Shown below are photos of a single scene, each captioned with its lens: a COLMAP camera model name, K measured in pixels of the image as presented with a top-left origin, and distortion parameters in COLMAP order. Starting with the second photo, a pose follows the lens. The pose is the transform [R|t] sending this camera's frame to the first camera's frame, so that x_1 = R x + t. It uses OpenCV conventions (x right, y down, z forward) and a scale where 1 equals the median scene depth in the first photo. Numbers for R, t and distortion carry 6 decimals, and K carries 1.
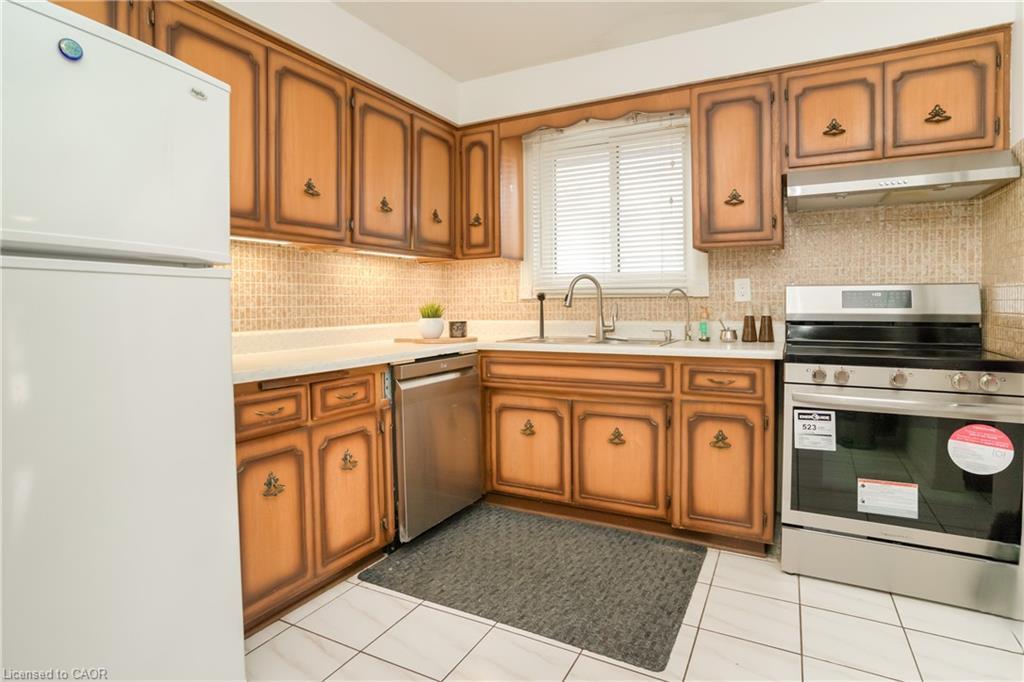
lens RADIAL K [[534.3, 0, 510.8], [0, 534.3, 310.7], [0, 0, 1]] dist [-0.080707, 0.043408]
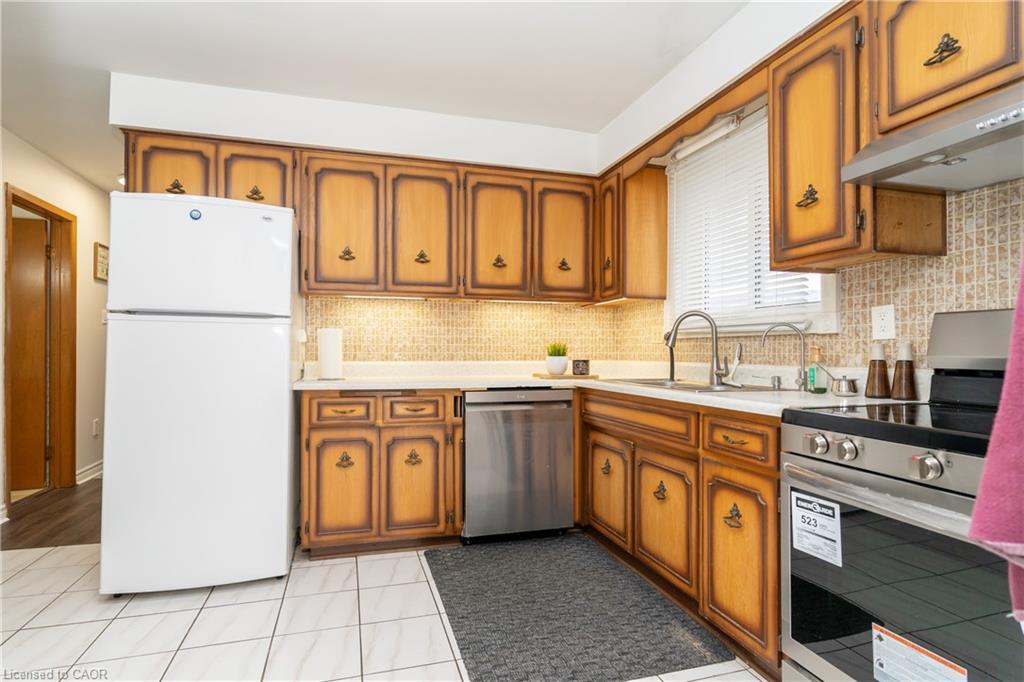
lens RADIAL K [[514.4, 0, 511.8], [0, 514.4, 347.1], [0, 0, 1]] dist [-0.000216, -0.000088]
pose [[0.696666, 0.004453, -0.717382, 0.652497], [-0.018831, 0.999750, -0.012082, 0.011022], [0.717148, 0.021926, 0.696576, 0.212423]]
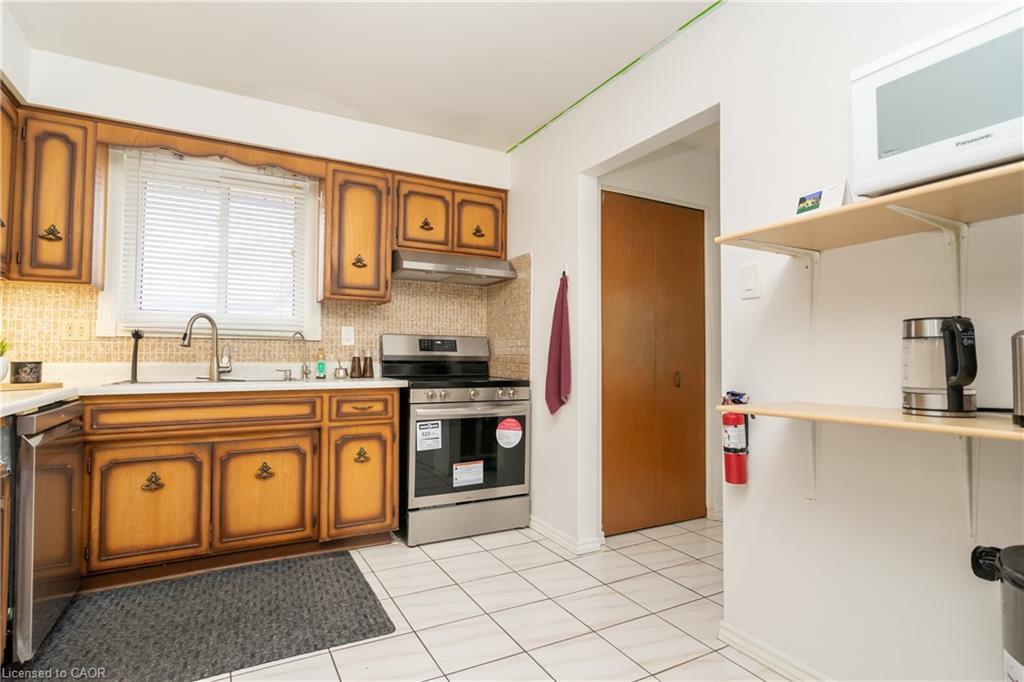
lens RADIAL K [[521.4, 0, 509.6], [0, 521.4, 337.4], [0, 0, 1]] dist [-0.001640, -0.000526]
pose [[0.545089, 0.040397, 0.837405, -0.410884], [0.002481, 0.998756, -0.049796, 0.028196], [-0.838375, 0.029221, 0.544311, 0.032071]]
